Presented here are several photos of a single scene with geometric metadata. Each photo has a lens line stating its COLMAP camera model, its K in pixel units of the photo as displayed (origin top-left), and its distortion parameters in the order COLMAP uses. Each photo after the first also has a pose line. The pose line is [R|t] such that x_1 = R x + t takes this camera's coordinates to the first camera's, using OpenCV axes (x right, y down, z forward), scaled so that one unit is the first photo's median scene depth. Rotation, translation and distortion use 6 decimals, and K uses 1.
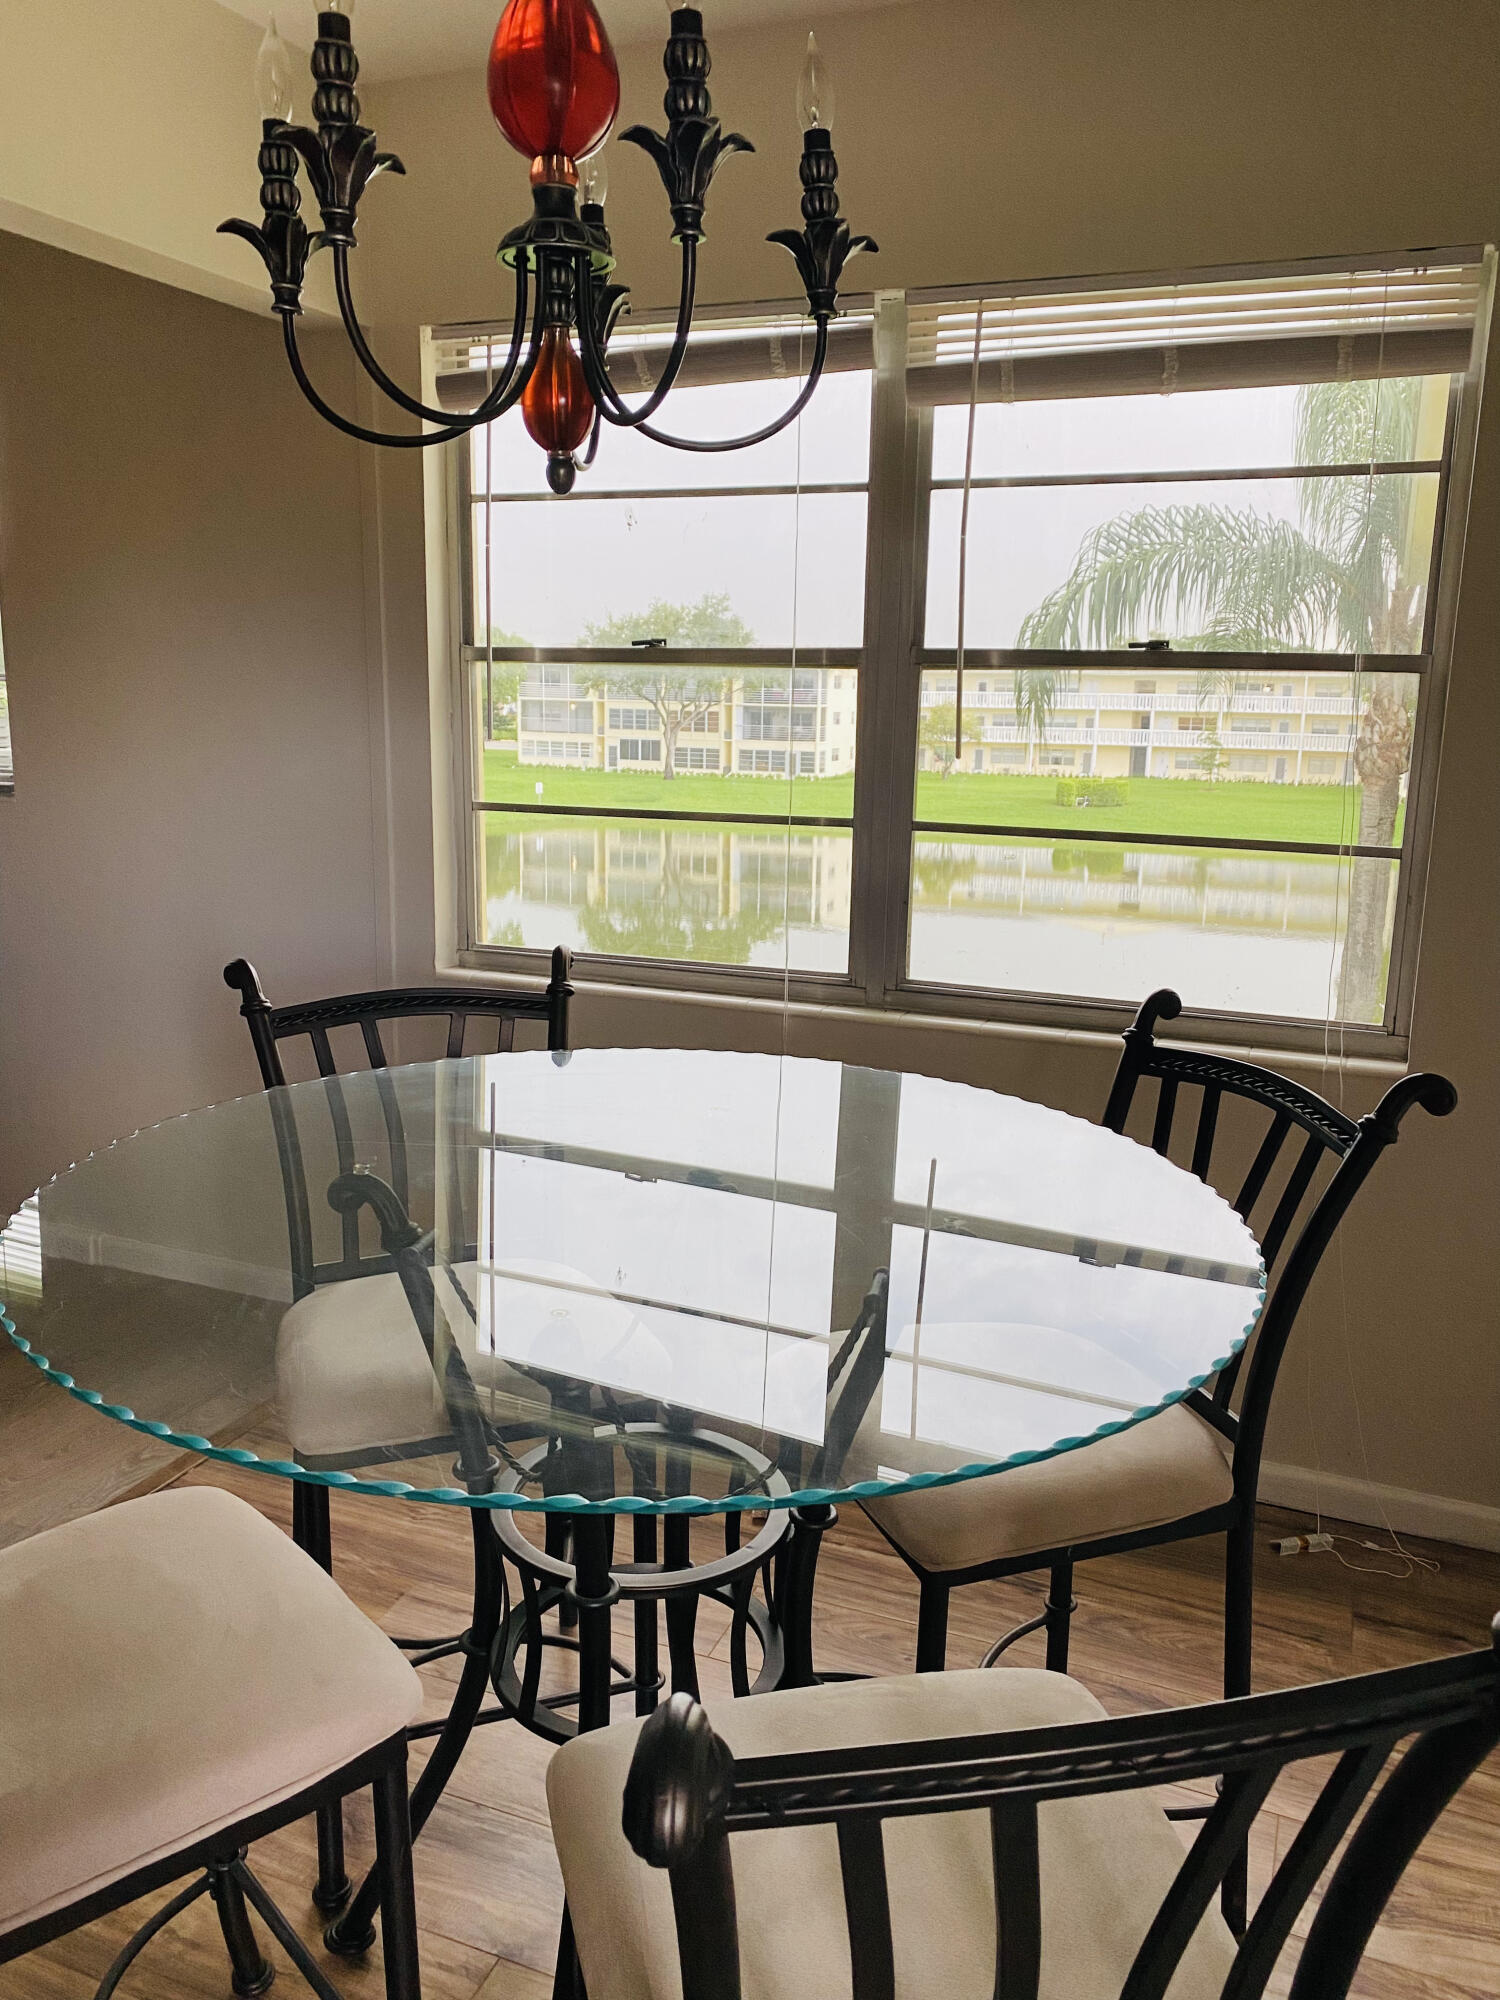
lens RADIAL K [[1542.9, 0, 760.9], [0, 1542.9, 1000.9], [0, 0, 1]] dist [0.034485, -0.032038]
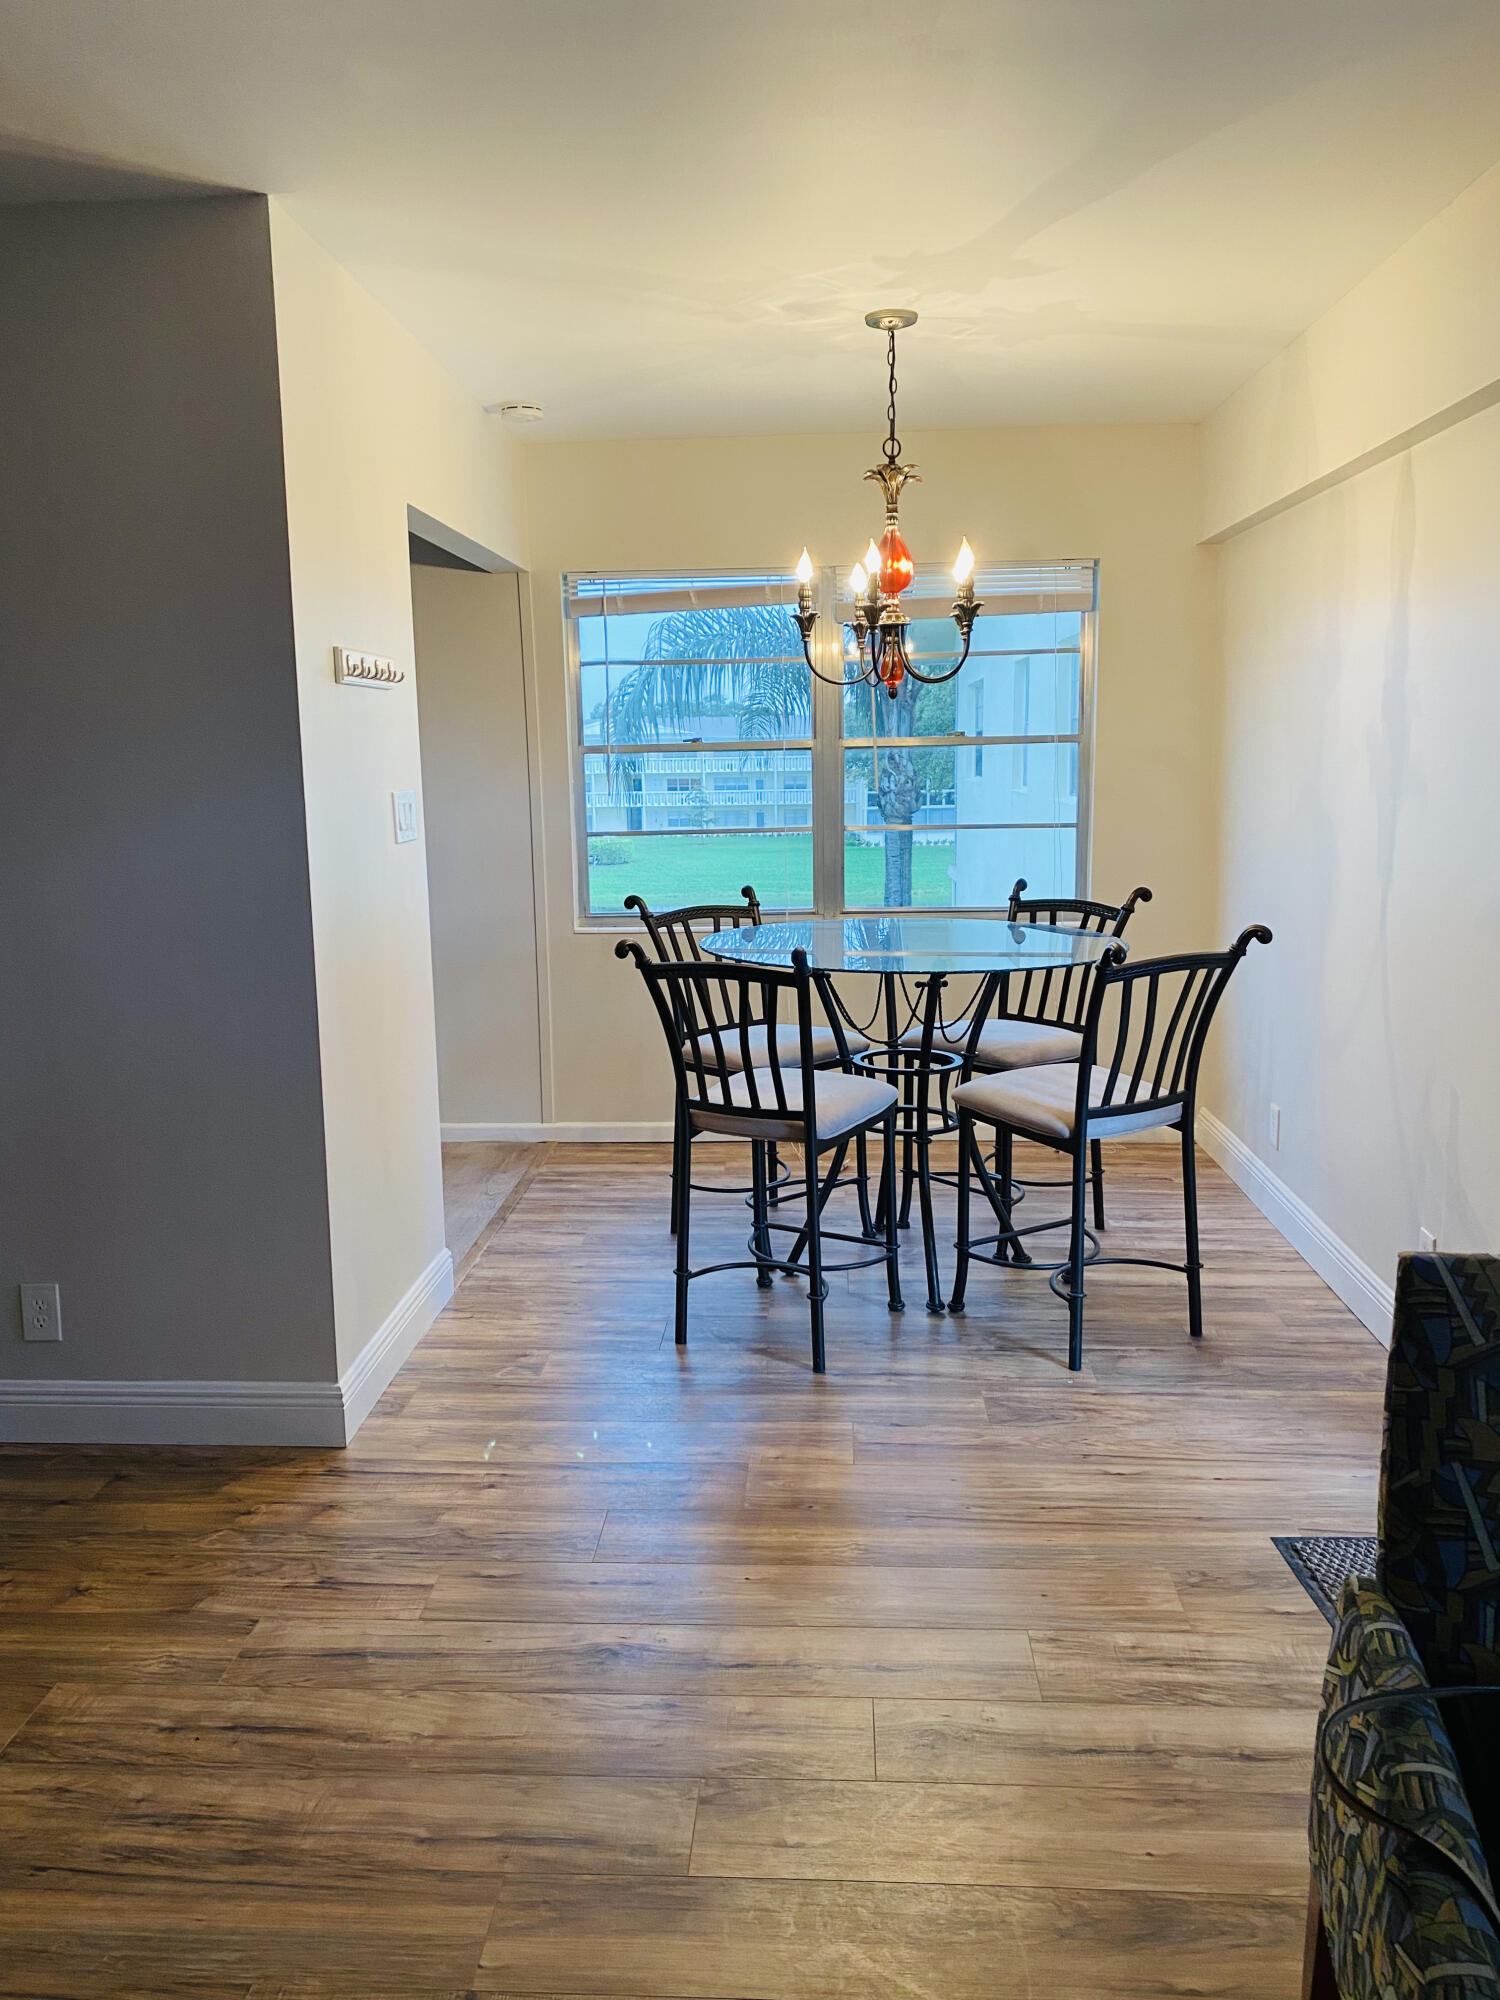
lens RADIAL K [[1542.9, 0, 738.5], [0, 1542.9, 1008.1], [0, 0, 1]] dist [0.034485, -0.032038]
pose [[0.949974, -0.087097, 0.299939, -0.874238], [0.098597, 0.994853, -0.023390, 0.201396], [-0.296358, 0.051792, 0.953672, -1.123725]]
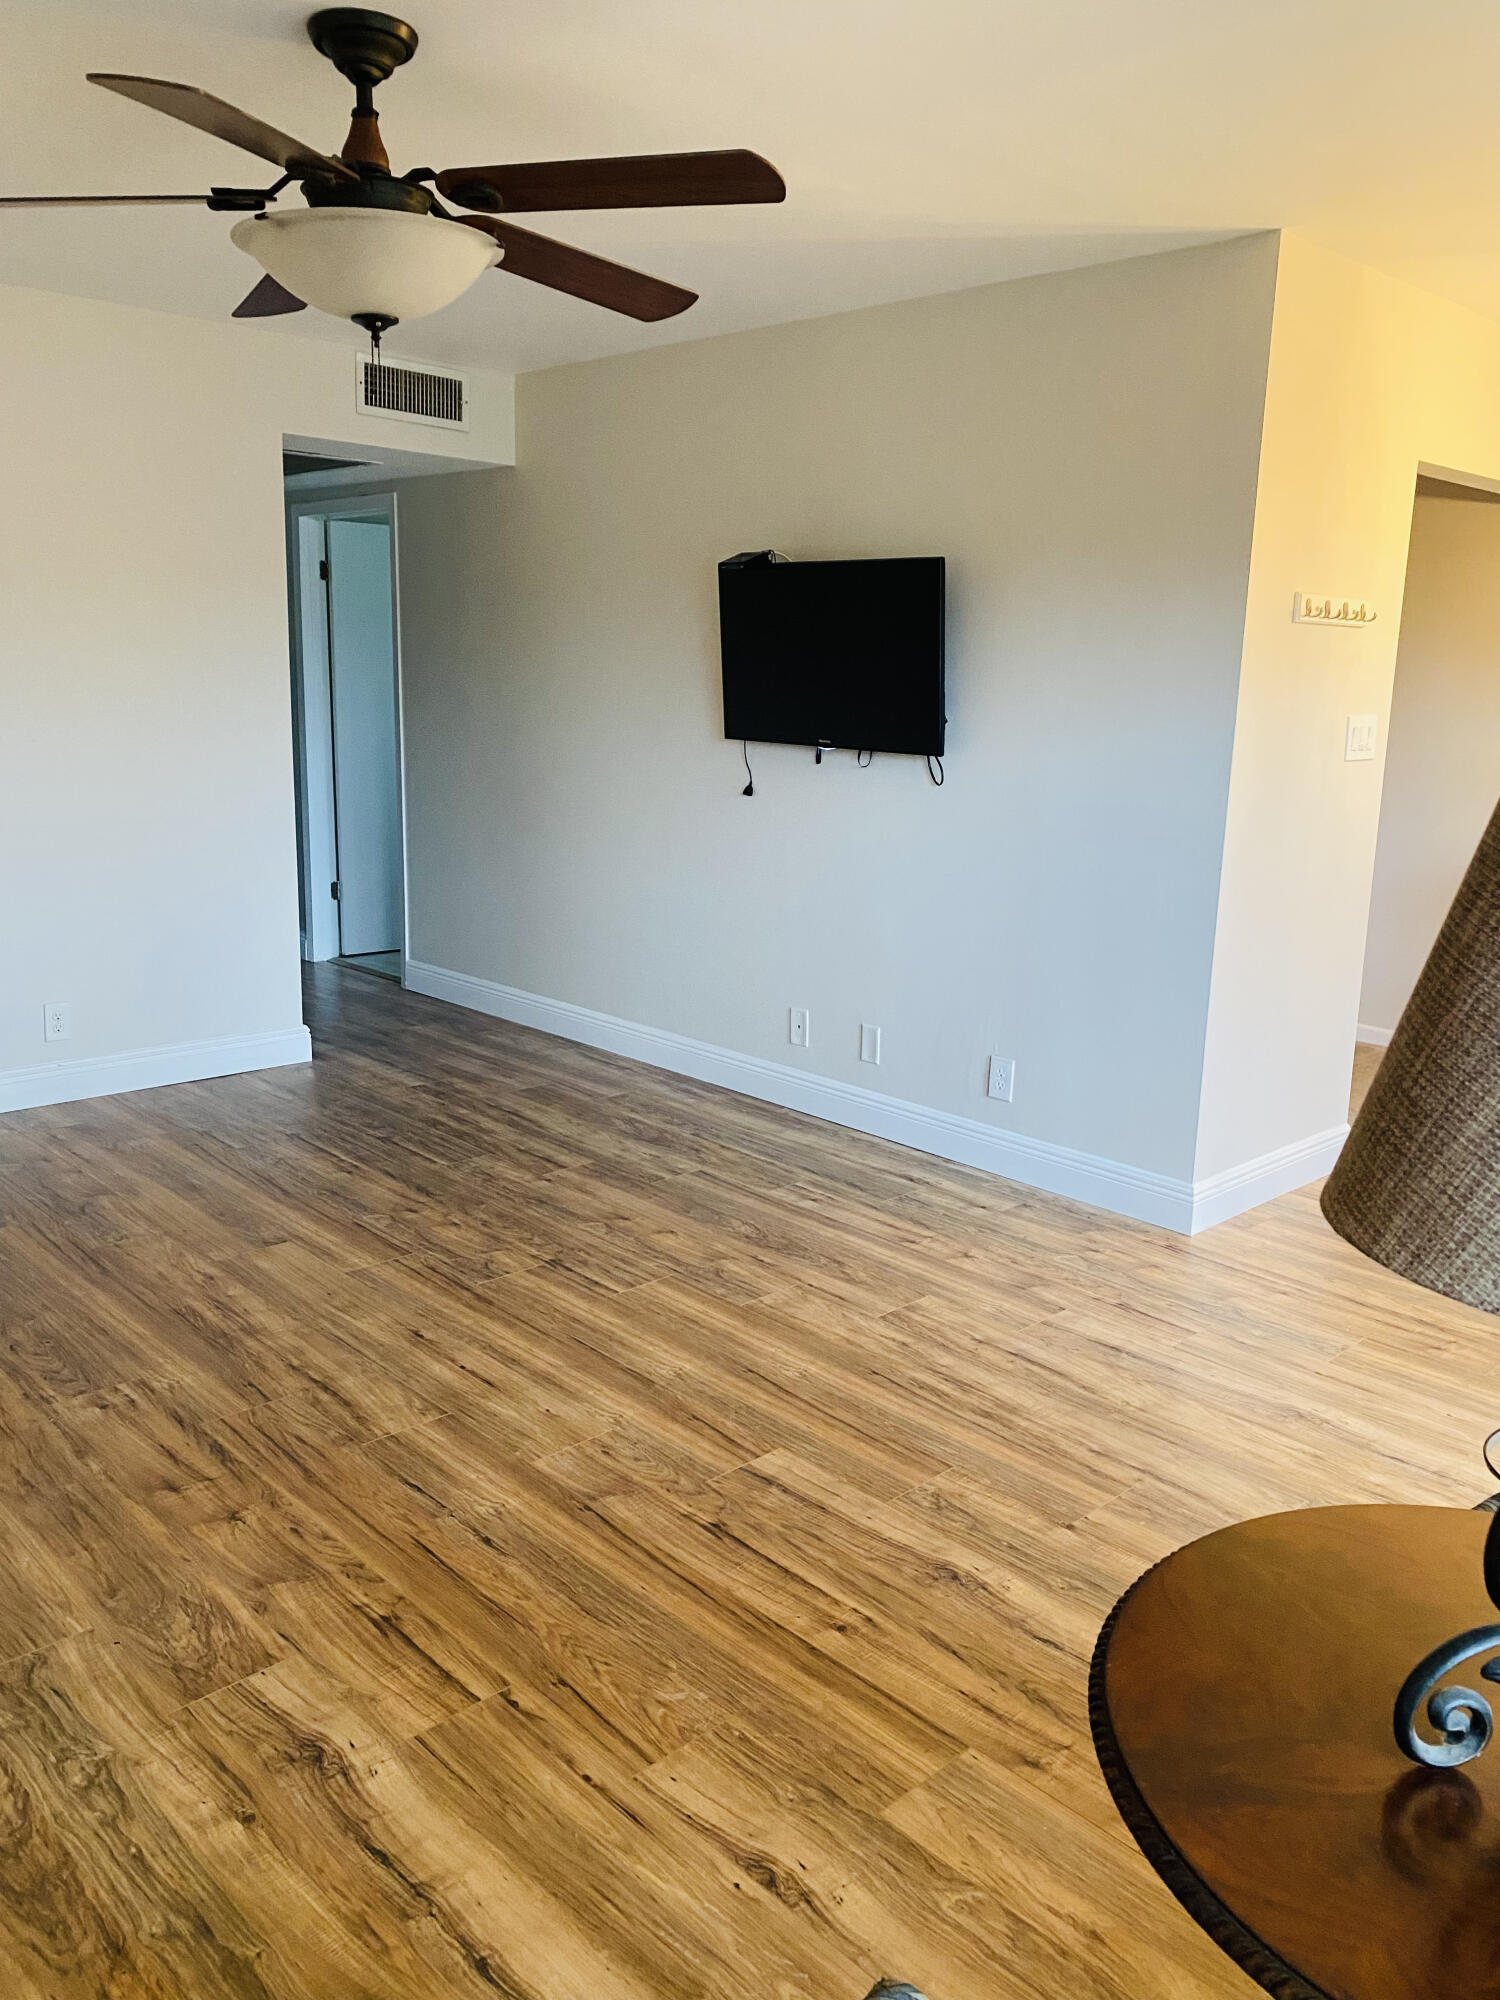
lens RADIAL K [[1542.9, 0, 740.3], [0, 1542.9, 992.8], [0, 0, 1]] dist [0.034485, -0.032038]
pose [[0.908471, 0.090352, -0.408065, -0.559550], [-0.091597, 0.995659, 0.016533, 0.281445], [0.407787, 0.022358, 0.912803, -1.525850]]
